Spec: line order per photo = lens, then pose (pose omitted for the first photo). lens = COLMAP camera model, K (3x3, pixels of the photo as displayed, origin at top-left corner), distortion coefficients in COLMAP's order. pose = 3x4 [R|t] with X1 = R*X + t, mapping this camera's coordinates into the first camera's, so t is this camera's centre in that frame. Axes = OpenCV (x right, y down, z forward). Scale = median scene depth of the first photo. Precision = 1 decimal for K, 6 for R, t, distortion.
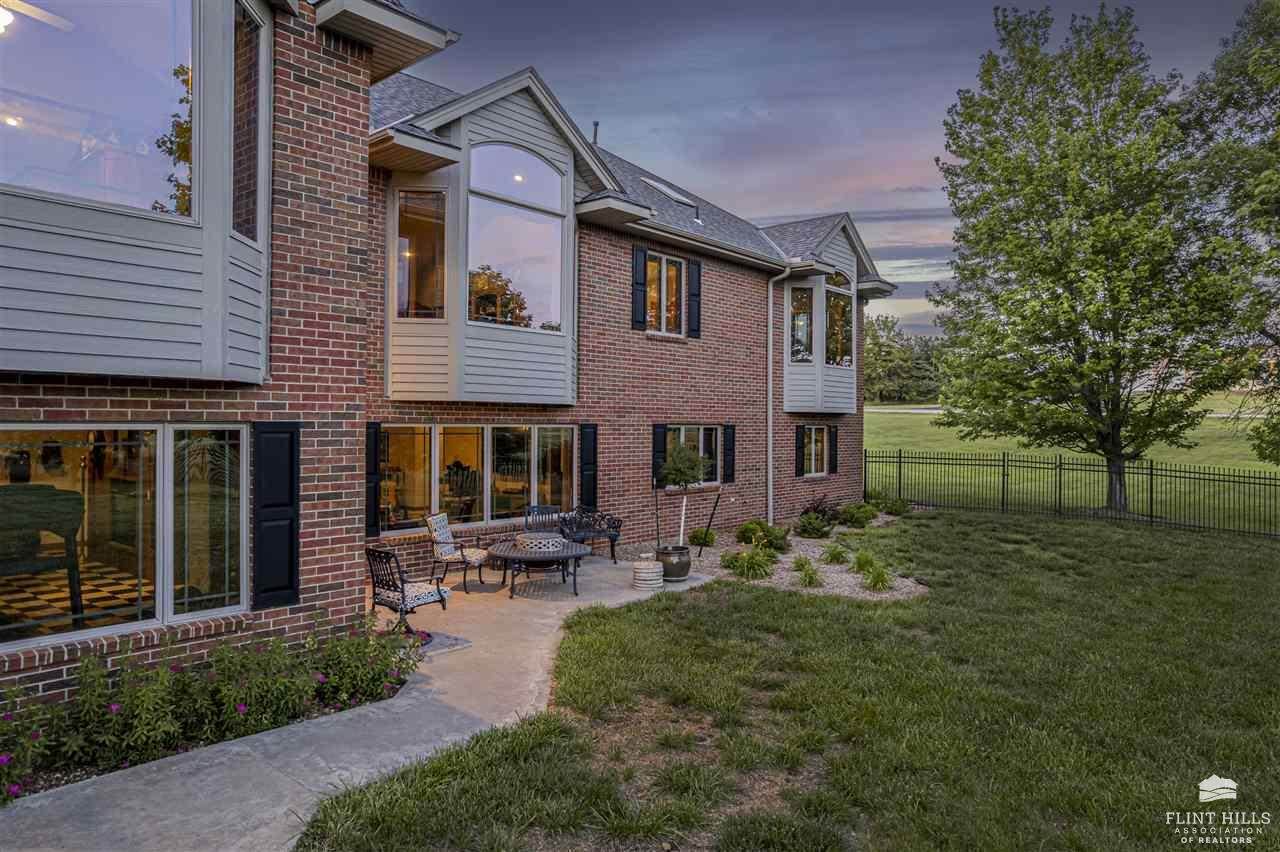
lens RADIAL K [[815.6, 0, 640.0], [0, 815.6, 426.0], [0, 0, 1]] dist [-0.070136, 0.043763]
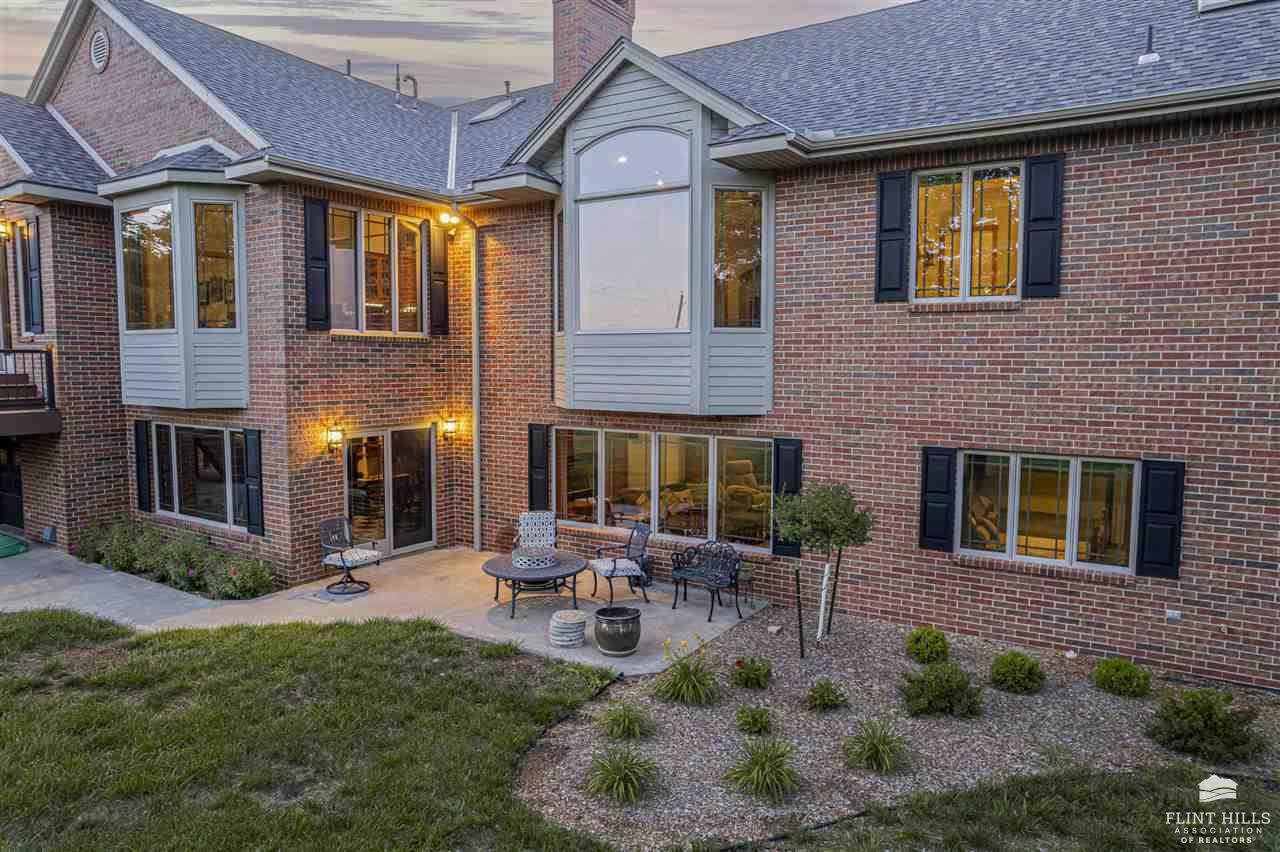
lens RADIAL K [[815.6, 0, 640.0], [0, 815.6, 426.0], [0, 0, 1]] dist [-0.070136, 0.043763]
pose [[0.150283, 0.072193, -0.986004, 0.811686], [-0.007493, 0.997385, 0.071884, -0.083710], [0.988615, -0.003414, 0.150430, 0.925259]]
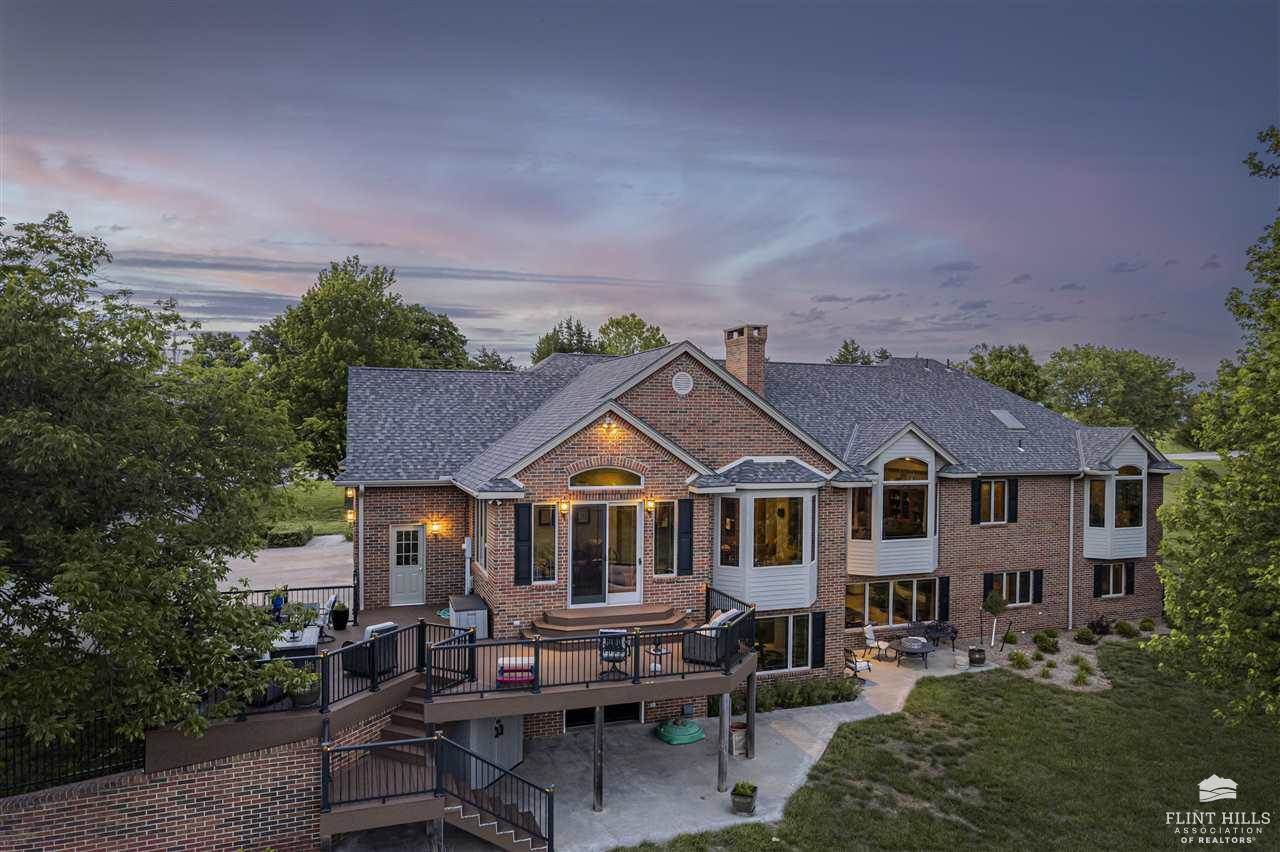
lens RADIAL K [[815.6, 0, 640.0], [0, 815.6, 426.0], [0, 0, 1]] dist [-0.070136, 0.043763]
pose [[0.870459, 0.003002, -0.492232, 0.315869], [-0.004462, 0.999988, -0.001792, -0.444843], [0.492221, 0.003756, 0.870462, -1.319176]]
